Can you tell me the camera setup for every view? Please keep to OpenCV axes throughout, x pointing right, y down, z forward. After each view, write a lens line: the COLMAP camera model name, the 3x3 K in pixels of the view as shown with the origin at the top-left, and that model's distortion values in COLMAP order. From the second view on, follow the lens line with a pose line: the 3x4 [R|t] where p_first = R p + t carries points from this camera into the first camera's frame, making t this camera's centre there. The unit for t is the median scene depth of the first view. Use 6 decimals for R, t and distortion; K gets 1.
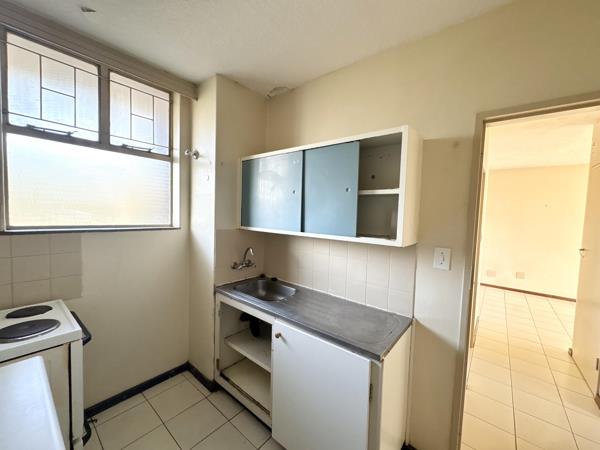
lens RADIAL K [[237.6, 0, 300.0], [0, 237.6, 225.0], [0, 0, 1]] dist [-0.002129, 0.000179]
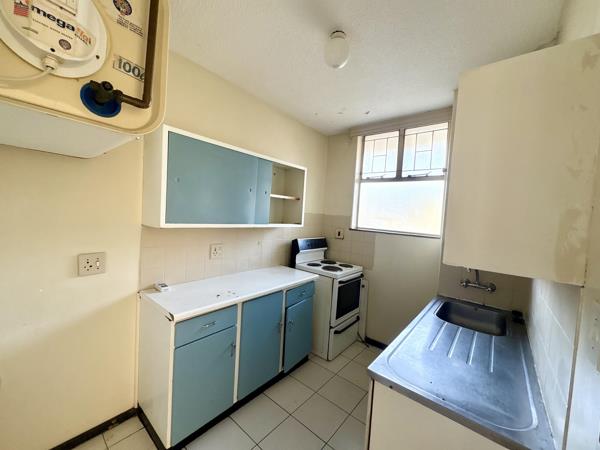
lens RADIAL K [[237.6, 0, 300.0], [0, 237.6, 225.0], [0, 0, 1]] dist [-0.002129, 0.000179]
pose [[-0.002292, 0.010704, -0.999940, 0.737959], [-0.111421, 0.993714, 0.010892, 0.016118], [0.993771, 0.111439, -0.001085, 0.410117]]
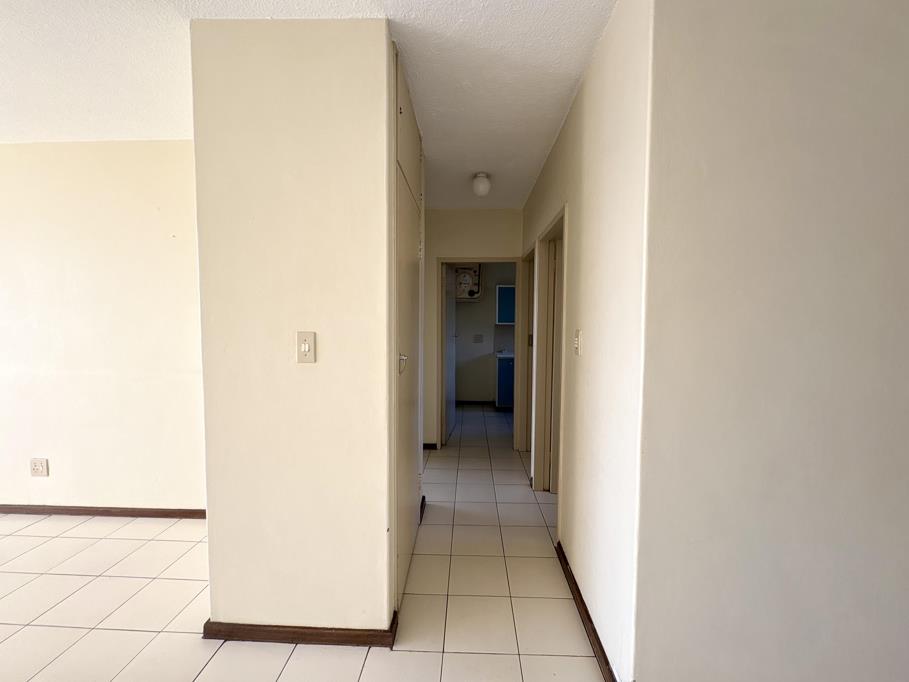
lens RADIAL K [[360.0, 0, 454.5], [0, 360.0, 341.0], [0, 0, 1]] dist [-0.002129, 0.000179]
pose [[-0.791965, -0.009442, -0.610494, 1.245746], [-0.063406, 0.995746, 0.066854, 0.026292], [0.607265, 0.091655, -0.789195, 1.059305]]
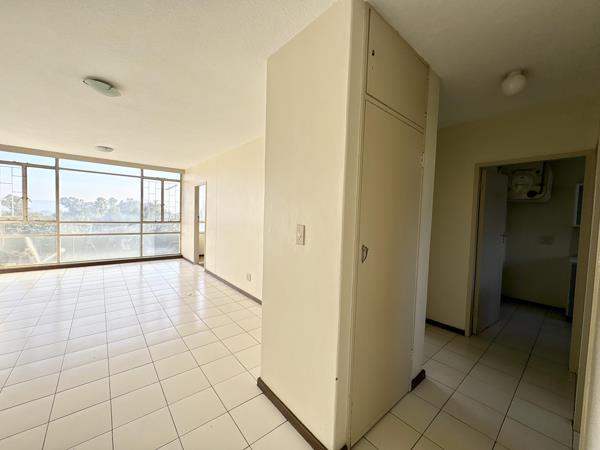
lens RADIAL K [[237.6, 0, 300.0], [0, 237.6, 225.0], [0, 0, 1]] dist [-0.002129, 0.000179]
pose [[-0.982650, -0.073812, 0.170147, 1.110016], [-0.057881, 0.993623, 0.096763, 0.017163], [-0.176205, 0.085236, -0.980656, 1.049252]]
